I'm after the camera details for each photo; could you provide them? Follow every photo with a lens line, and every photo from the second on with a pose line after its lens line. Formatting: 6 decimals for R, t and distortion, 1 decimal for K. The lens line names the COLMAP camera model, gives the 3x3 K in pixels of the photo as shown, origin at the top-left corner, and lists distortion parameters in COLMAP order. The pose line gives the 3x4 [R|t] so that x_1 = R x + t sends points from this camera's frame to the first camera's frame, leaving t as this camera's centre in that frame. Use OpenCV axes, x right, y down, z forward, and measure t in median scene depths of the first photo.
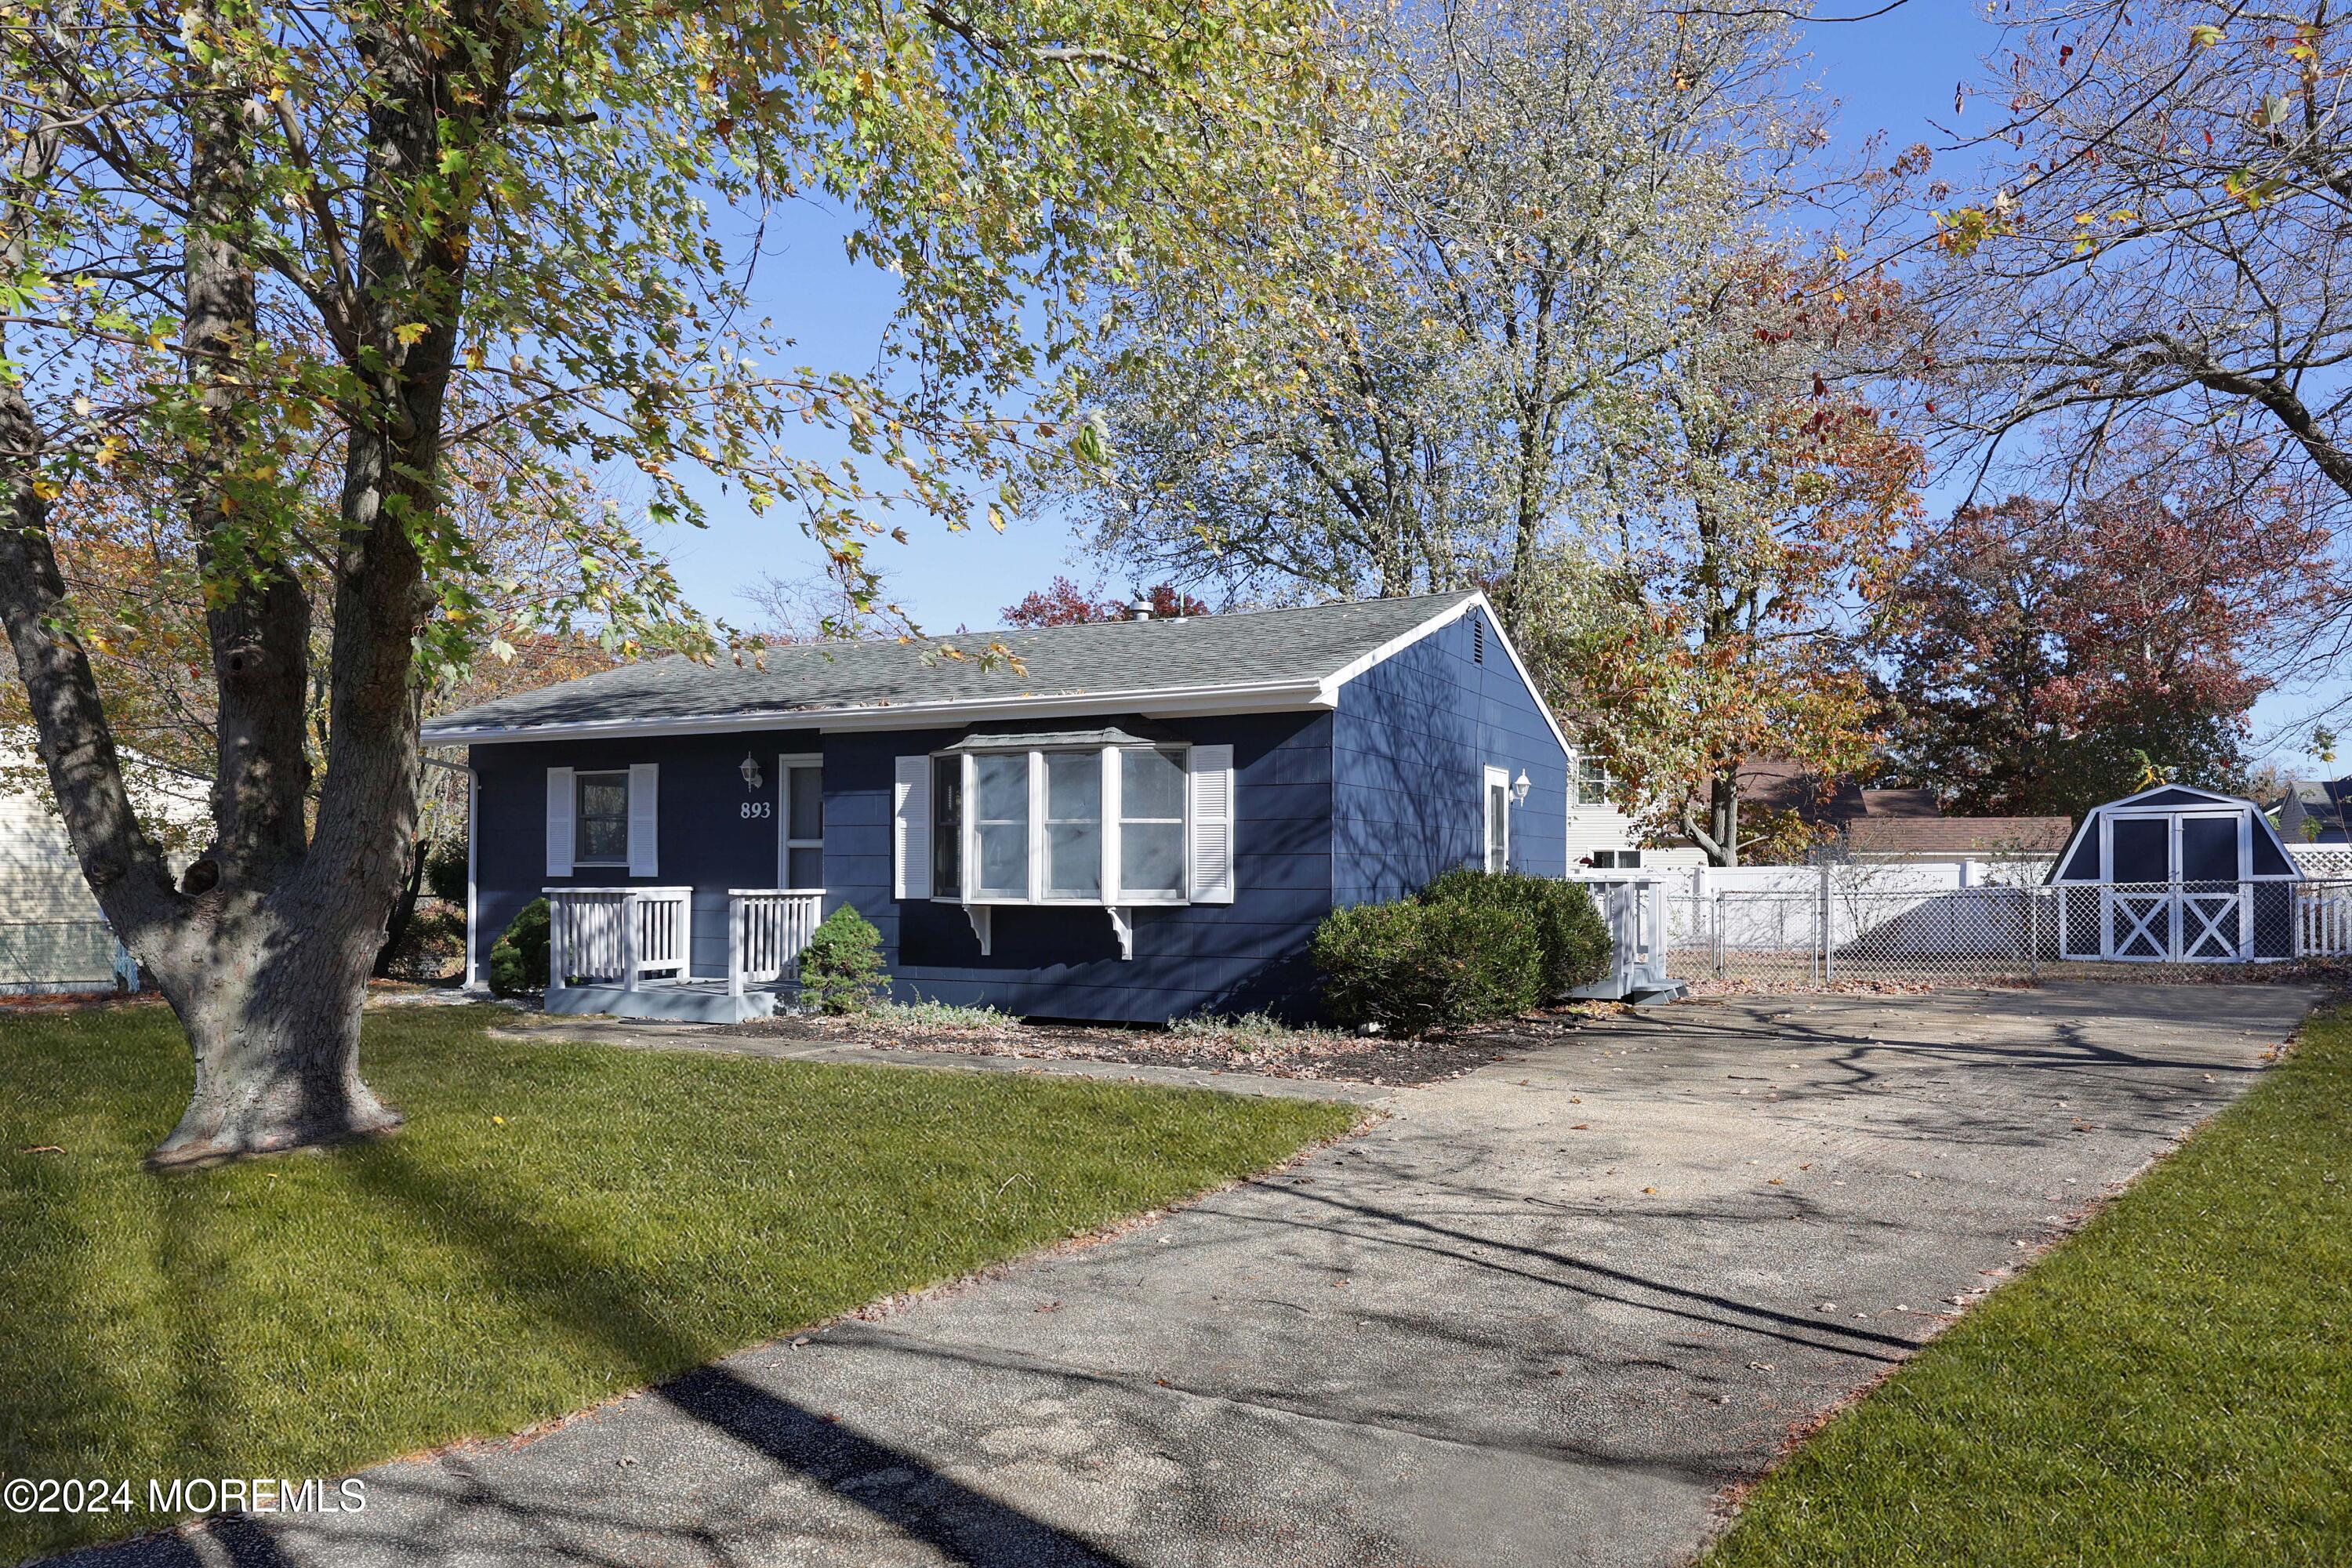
lens RADIAL K [[1545.5, 0, 1189.2], [0, 1545.5, 869.1], [0, 0, 1]] dist [0.002664, 0.000115]
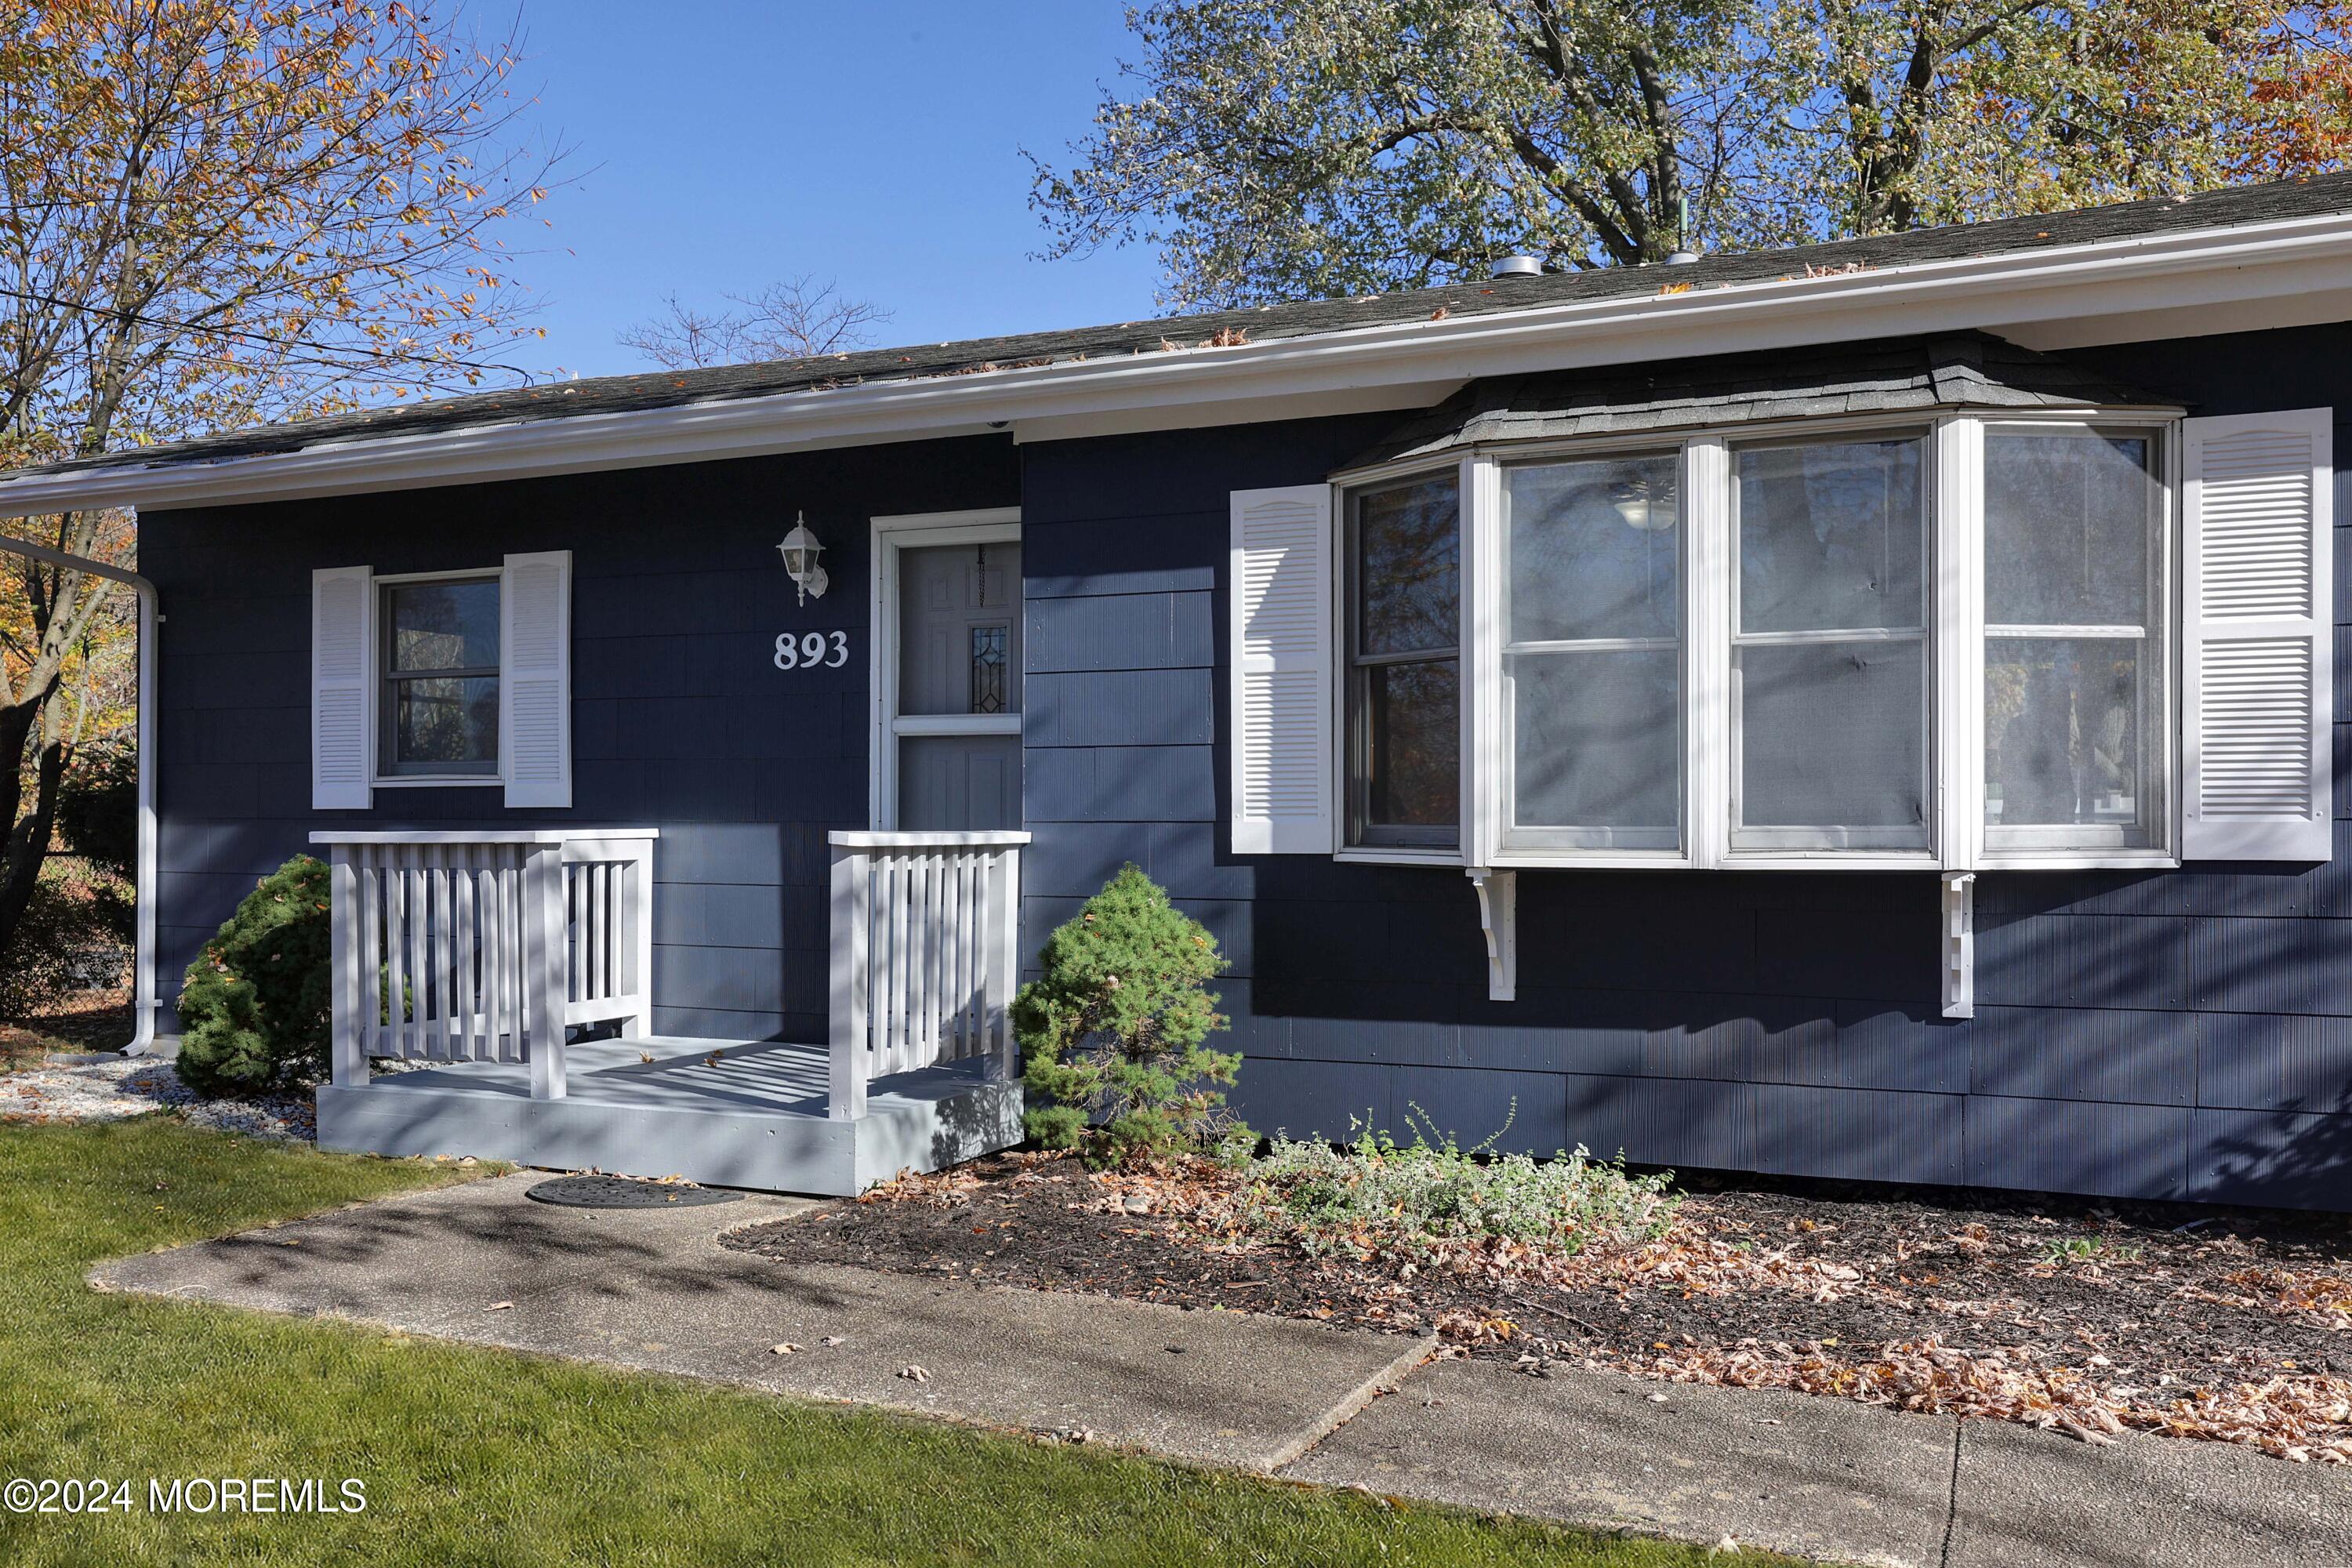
lens RADIAL K [[1854.9, 0, 1157.9], [0, 1854.9, 825.2], [0, 0, 1]] dist [-0.009325, 0.027416]
pose [[0.999000, -0.005046, 0.044421, -0.202422], [0.004845, 0.999978, 0.004637, 0.008387], [-0.044443, -0.004417, 0.999002, 0.469333]]
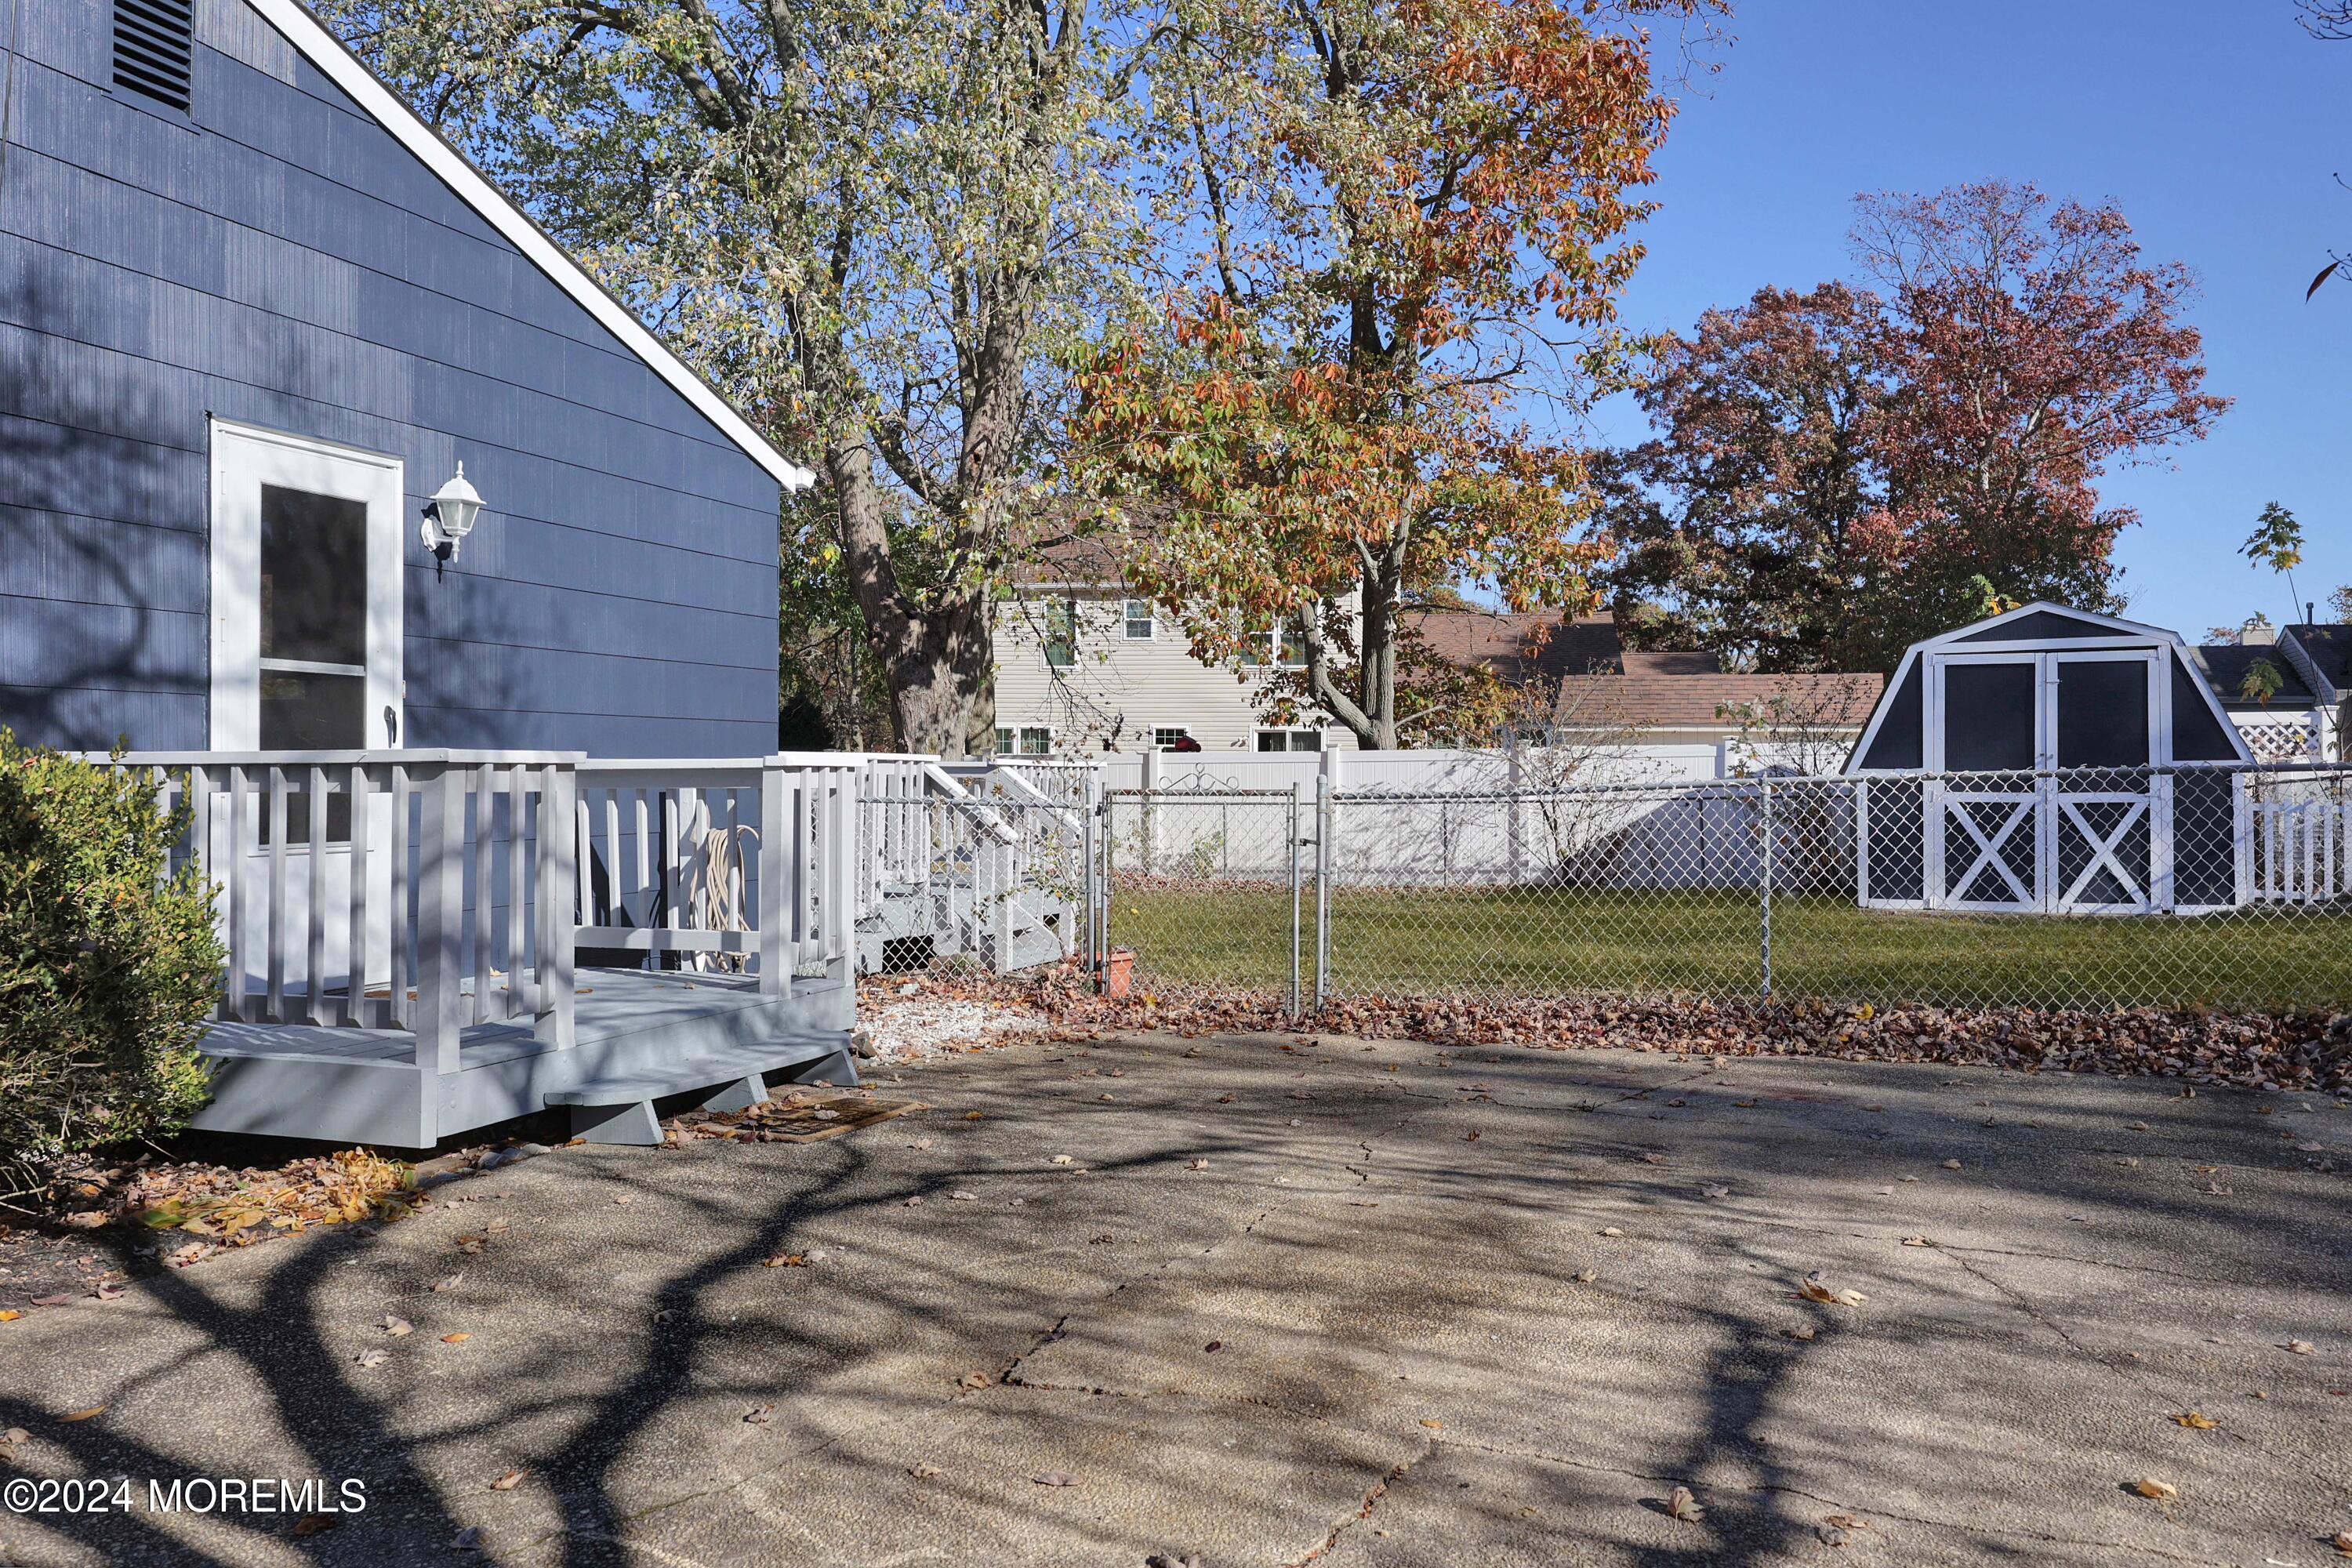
lens RADIAL K [[1692.8, 0, 1213.0], [0, 1692.8, 769.1], [0, 0, 1]] dist [0.005238, 0.000285]
pose [[0.991319, 0.000882, 0.131479, 0.349128], [-0.001207, 0.999996, 0.002393, 0.008324], [-0.131477, -0.002531, 0.991316, 0.586640]]
